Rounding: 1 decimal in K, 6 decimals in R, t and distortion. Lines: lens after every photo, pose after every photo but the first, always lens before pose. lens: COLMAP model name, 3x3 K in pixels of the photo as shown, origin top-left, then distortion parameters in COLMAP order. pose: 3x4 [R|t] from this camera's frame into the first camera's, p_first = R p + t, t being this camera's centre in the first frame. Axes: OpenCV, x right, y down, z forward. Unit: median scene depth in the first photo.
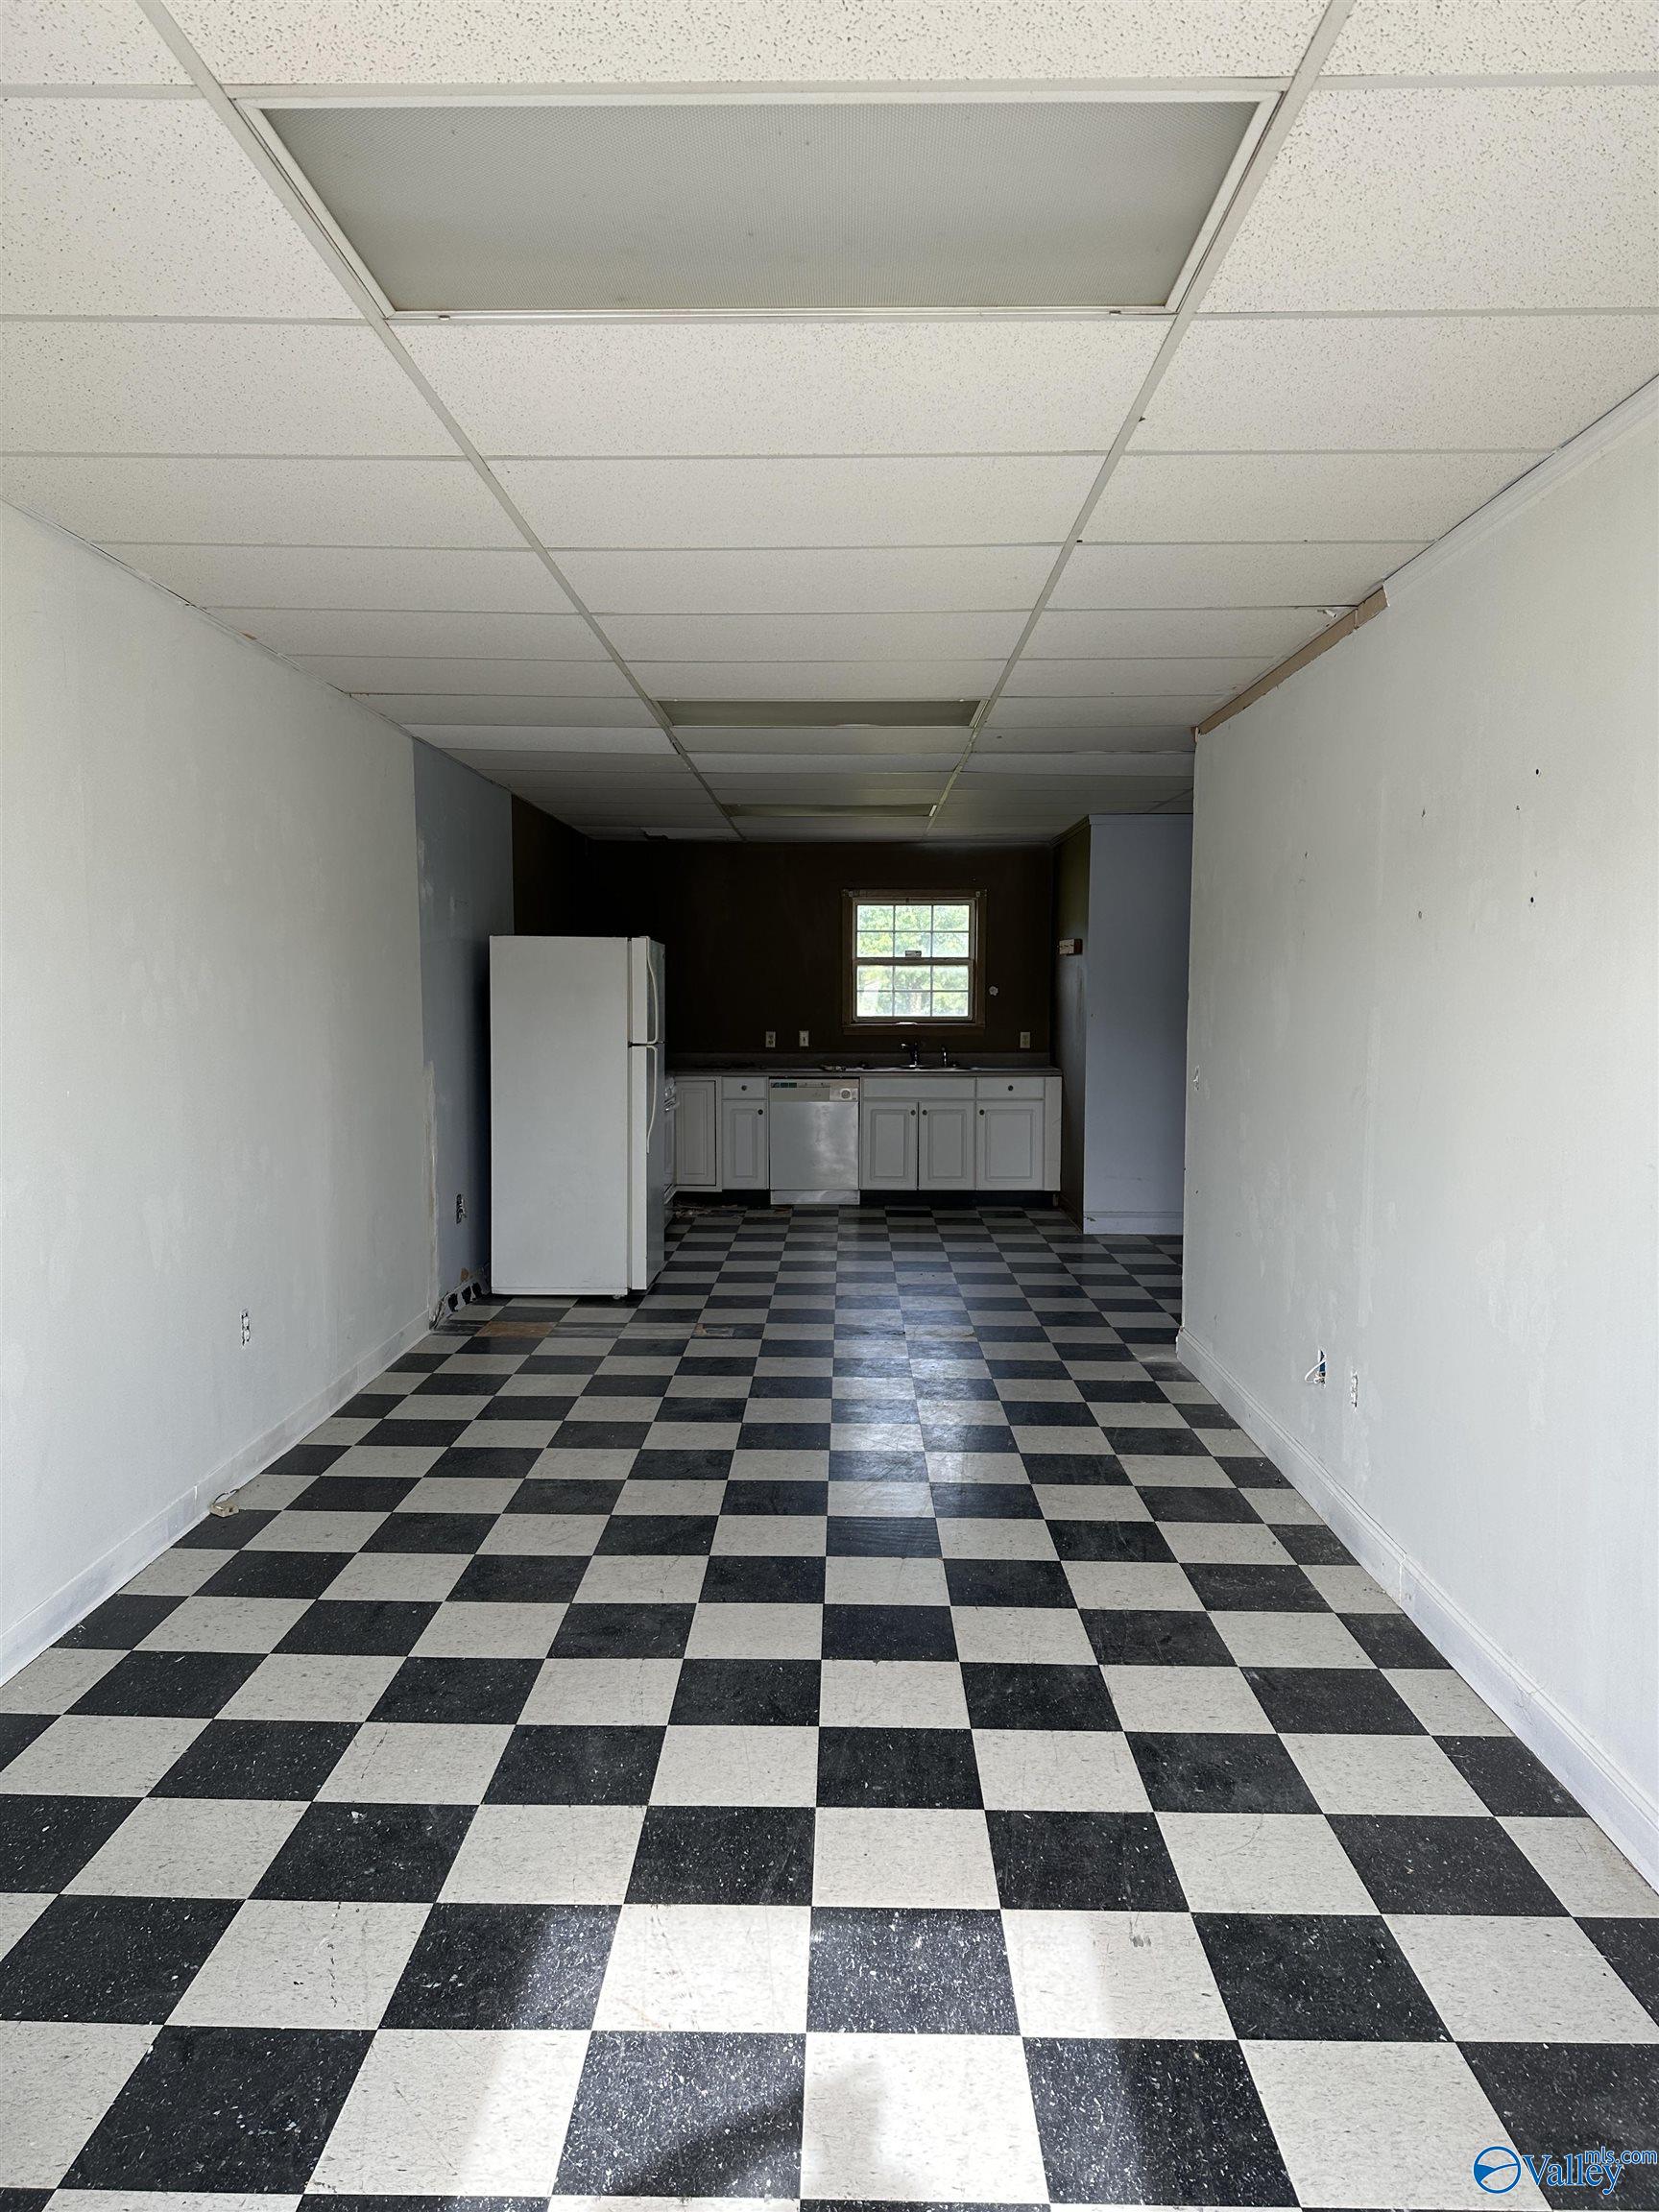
lens RADIAL K [[1596.0, 0, 830.2], [0, 1596.0, 1104.9], [0, 0, 1]] dist [0.002828, 0.002074]
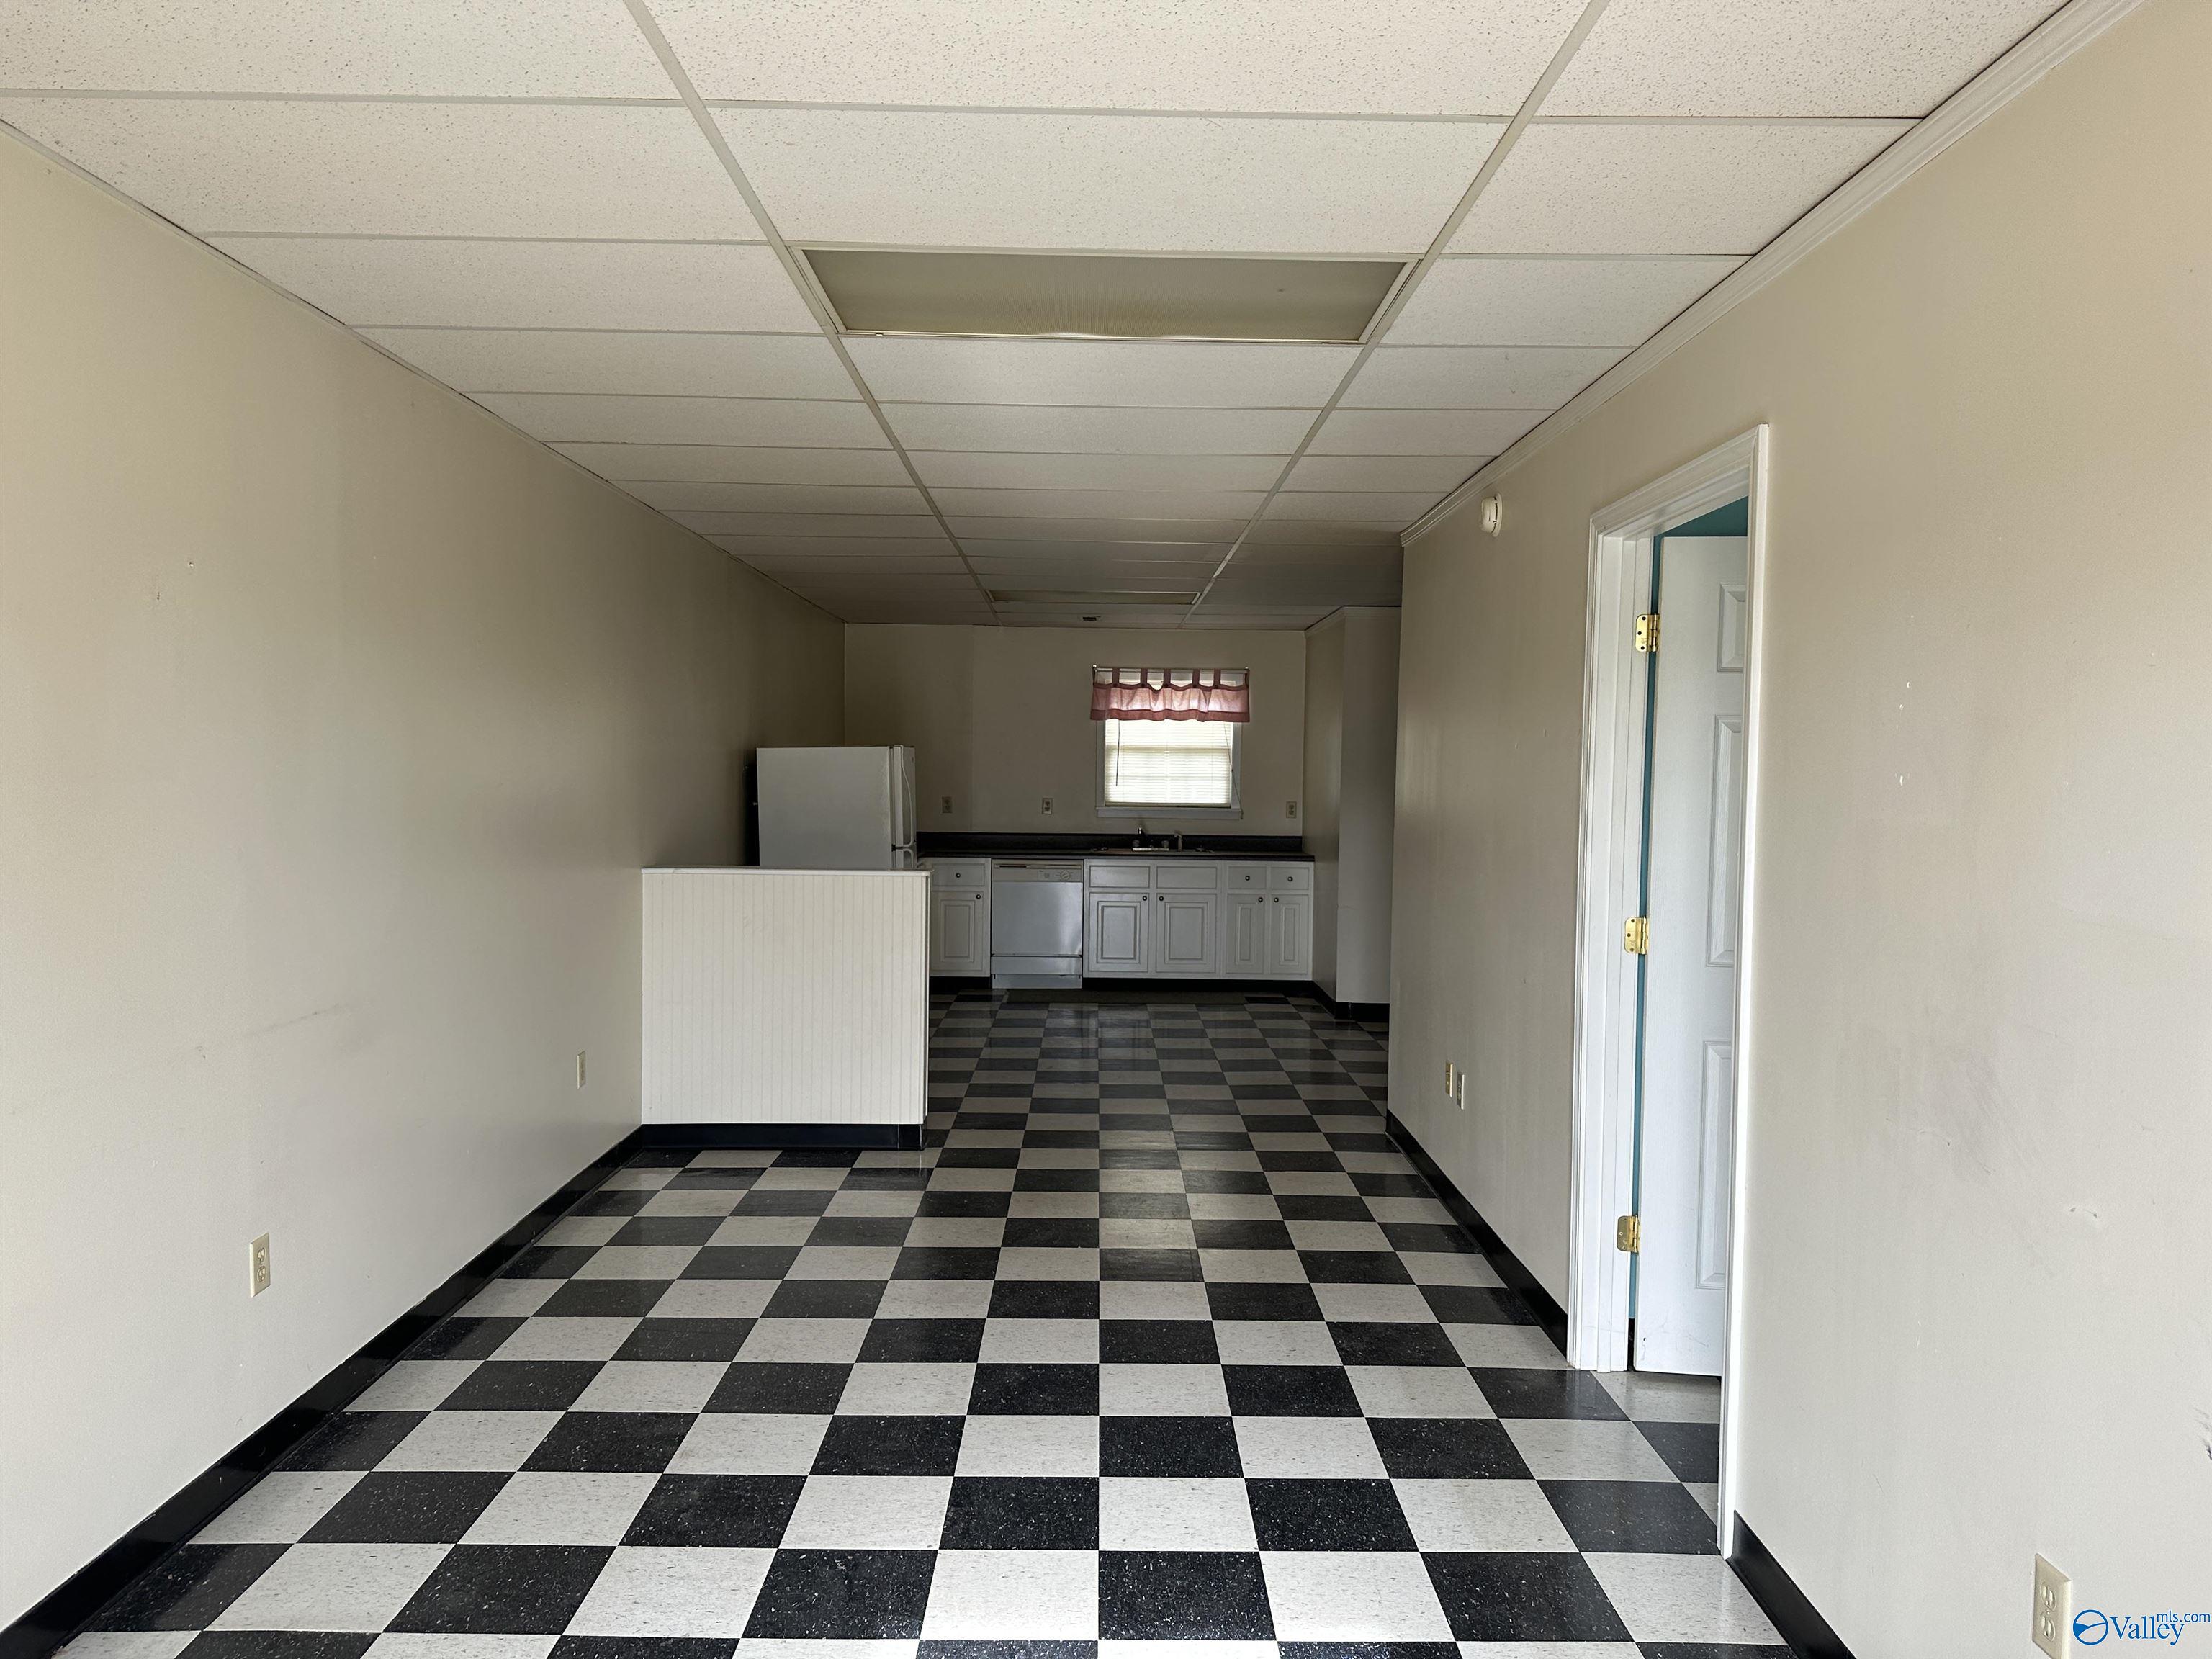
lens RADIAL K [[1596.0, 0, 1107.6], [0, 1596.0, 835.8], [0, 0, 1]] dist [0.002828, 0.002074]
pose [[1.000000, 0.000399, -0.000135, -0.001695], [-0.000404, 0.999457, -0.032946, 0.020127], [0.000122, 0.032946, 0.999457, -0.348792]]
